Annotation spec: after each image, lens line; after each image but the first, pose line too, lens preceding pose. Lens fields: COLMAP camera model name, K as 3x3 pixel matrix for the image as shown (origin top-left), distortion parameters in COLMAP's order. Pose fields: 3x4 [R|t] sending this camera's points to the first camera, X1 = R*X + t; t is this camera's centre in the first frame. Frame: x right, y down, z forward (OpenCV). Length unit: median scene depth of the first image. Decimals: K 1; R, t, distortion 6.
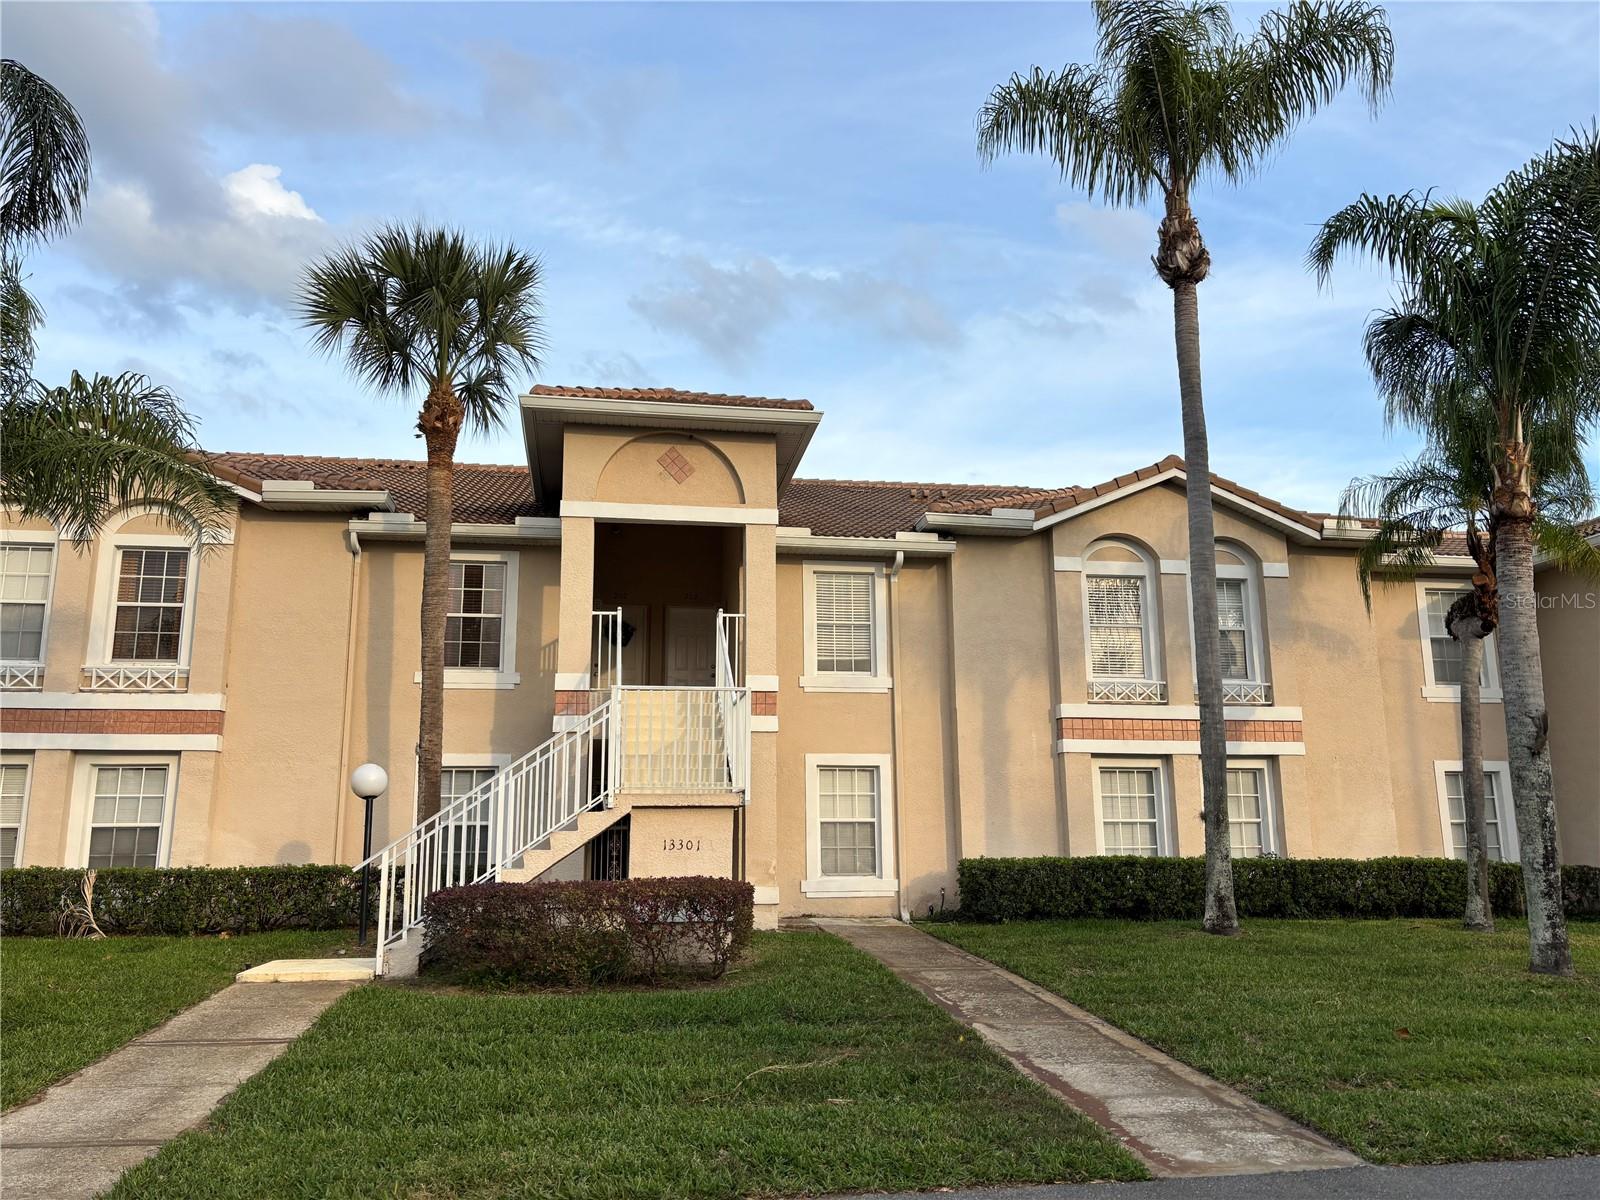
lens RADIAL K [[1207.8, 0, 793.8], [0, 1207.8, 617.1], [0, 0, 1]] dist [0.057218, -0.061758]
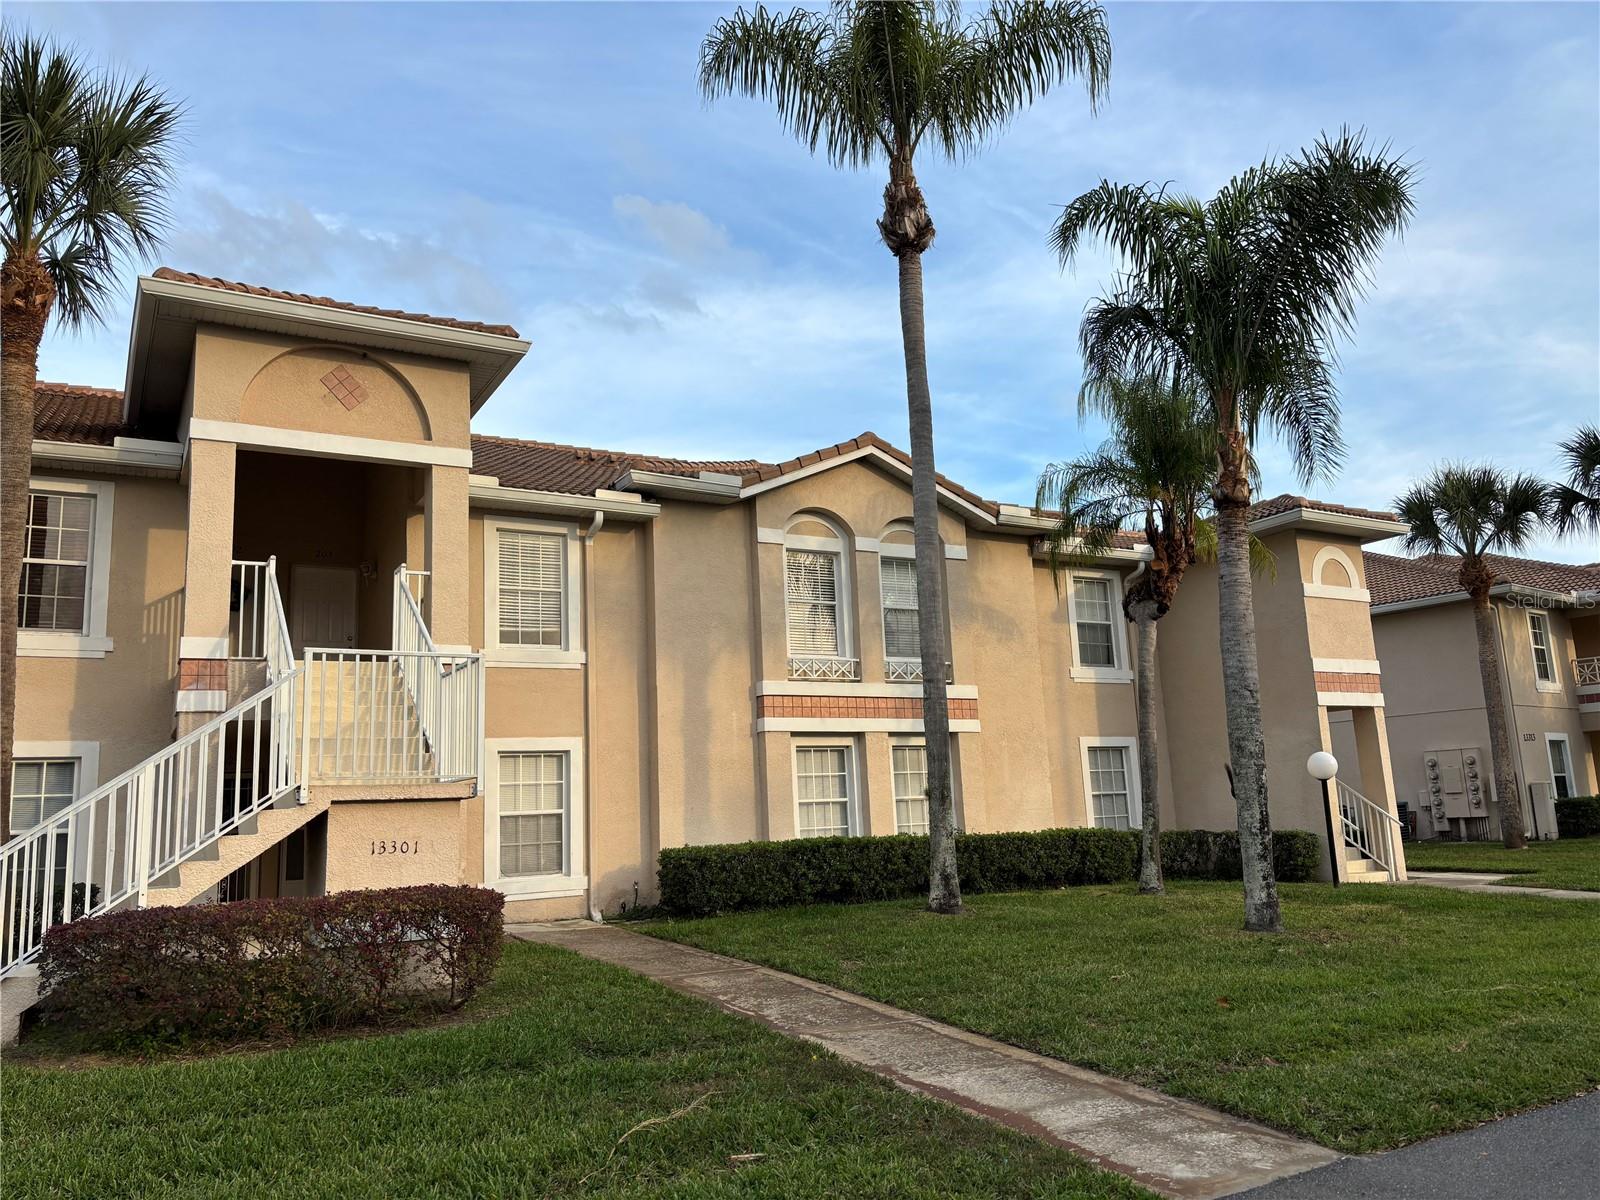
lens RADIAL K [[1207.8, 0, 800.4], [0, 1207.8, 607.7], [0, 0, 1]] dist [0.057218, -0.061758]
pose [[0.933011, 0.028118, 0.358747, -0.103056], [-0.028379, 0.999587, -0.004539, 0.019108], [-0.358727, -0.005946, 0.933424, 0.113214]]
